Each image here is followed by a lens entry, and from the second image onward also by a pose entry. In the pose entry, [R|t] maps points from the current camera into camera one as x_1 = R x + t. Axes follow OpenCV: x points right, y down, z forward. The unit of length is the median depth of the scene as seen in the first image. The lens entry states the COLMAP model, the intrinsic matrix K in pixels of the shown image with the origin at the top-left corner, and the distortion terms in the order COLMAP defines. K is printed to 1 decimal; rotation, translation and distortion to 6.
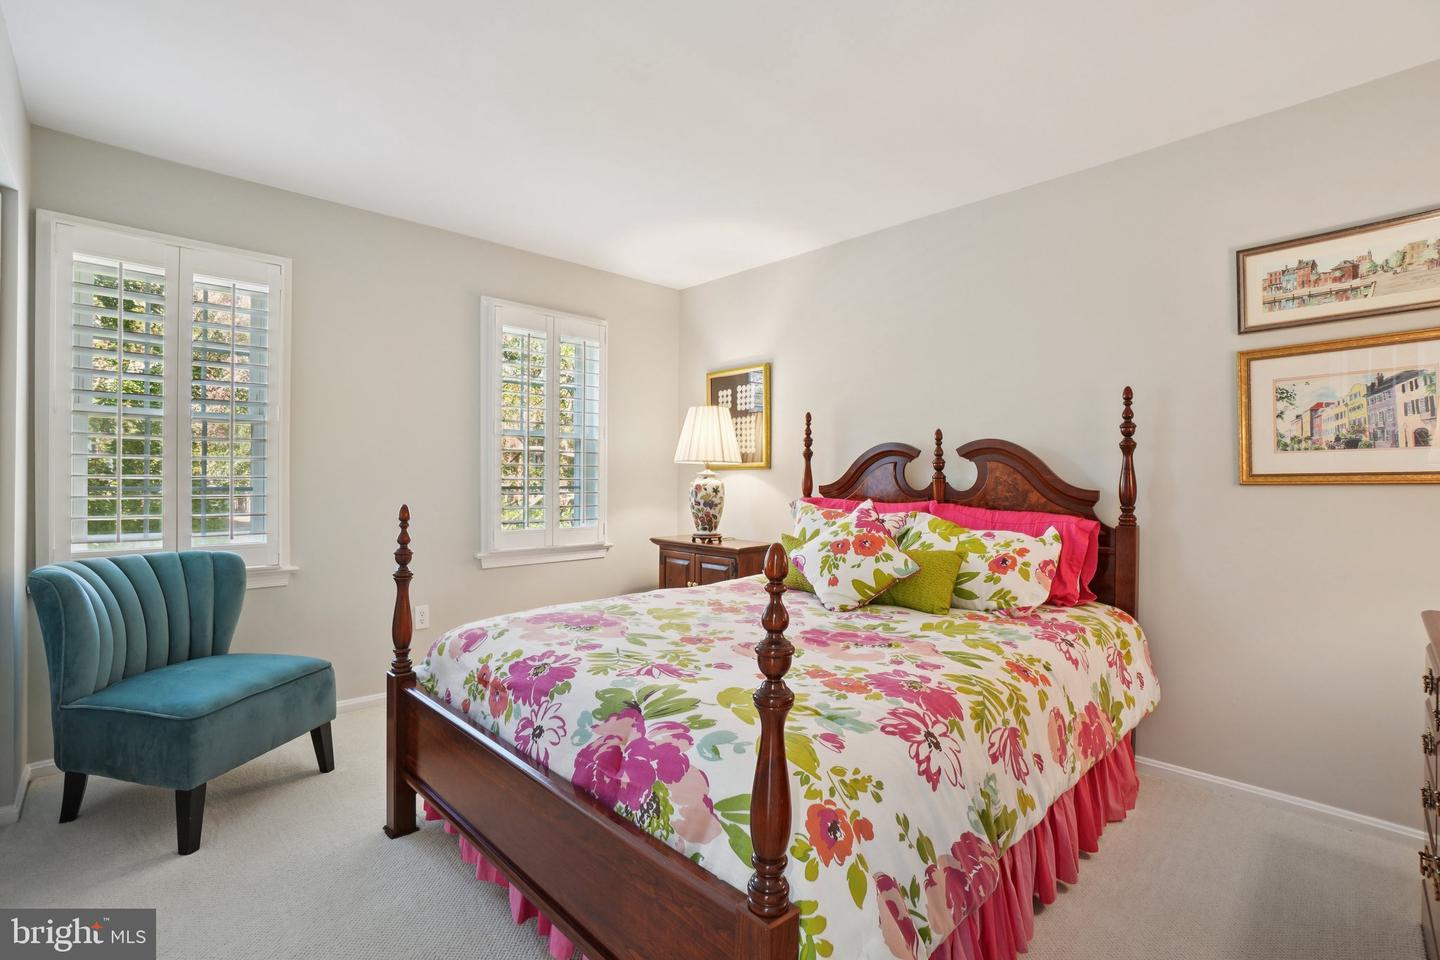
lens RADIAL K [[623.6, 0, 720.0], [0, 623.6, 480.0], [0, 0, 1]] dist [-0.000195, -0.000127]
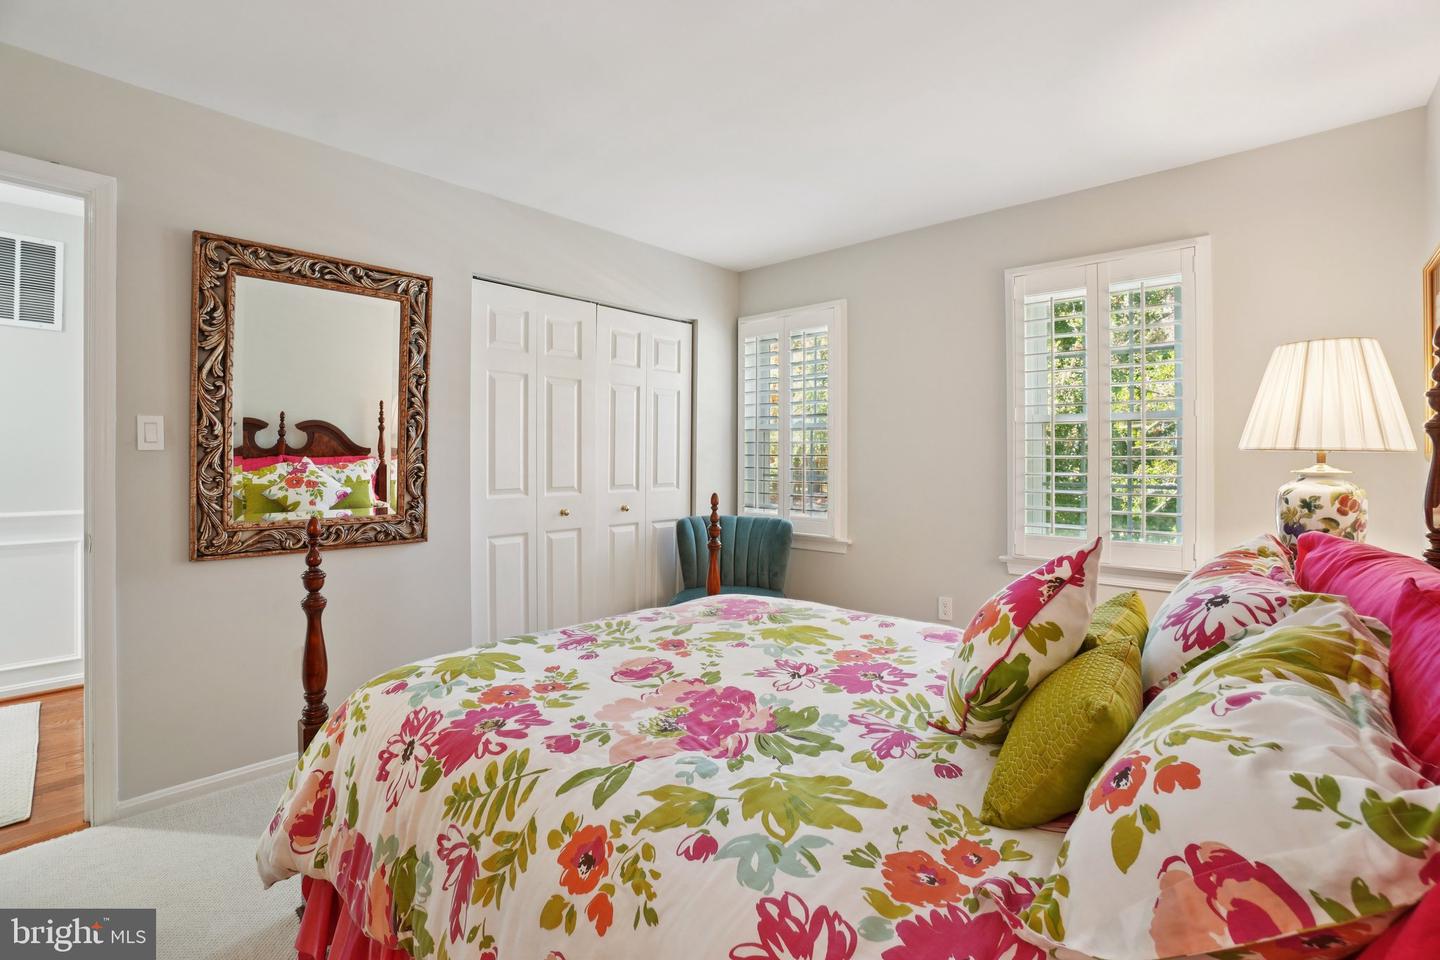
lens RADIAL K [[647.2, 0, 718.8], [0, 647.2, 463.5], [0, 0, 1]] dist [-0.034873, 0.000114]
pose [[0.064370, 0.002449, -0.997923, 0.985066], [-0.012474, 0.999921, 0.001649, -0.027492], [0.997848, 0.012342, 0.064395, 1.022196]]
